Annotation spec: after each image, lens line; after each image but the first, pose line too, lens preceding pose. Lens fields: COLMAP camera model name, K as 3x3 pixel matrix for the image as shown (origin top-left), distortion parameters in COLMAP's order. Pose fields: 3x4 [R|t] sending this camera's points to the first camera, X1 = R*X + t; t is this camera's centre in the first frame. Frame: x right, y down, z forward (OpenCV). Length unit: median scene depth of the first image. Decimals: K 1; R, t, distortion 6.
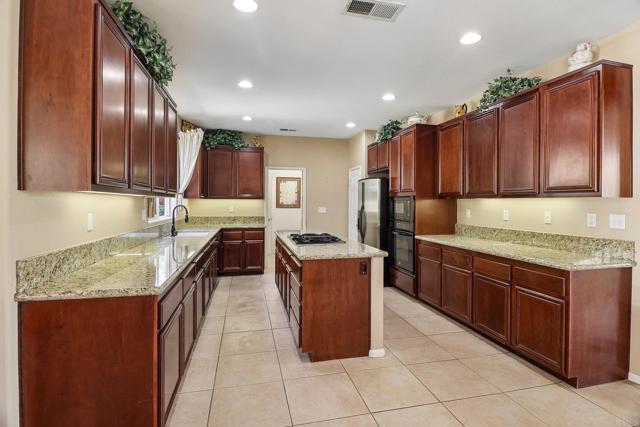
lens RADIAL K [[324.7, 0, 331.4], [0, 324.7, 202.3], [0, 0, 1]] dist [0.001980, -0.011283]
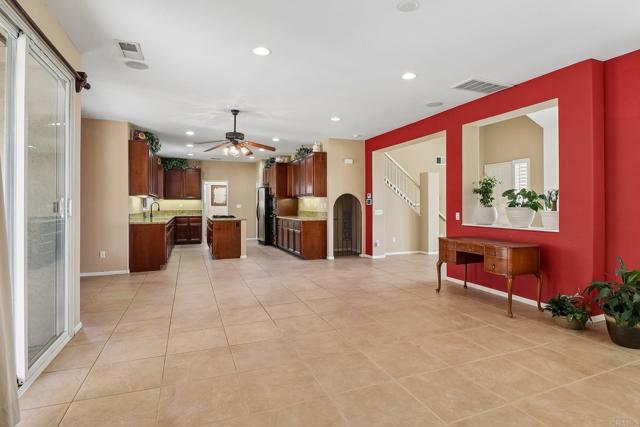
lens RADIAL K [[324.7, 0, 317.0], [0, 324.7, 205.1], [0, 0, 1]] dist [0.001980, -0.011283]
pose [[0.992891, -0.007029, 0.118820, 0.266302], [0.006761, 0.999974, 0.002660, 0.026474], [-0.118836, -0.001838, 0.992912, -1.053324]]
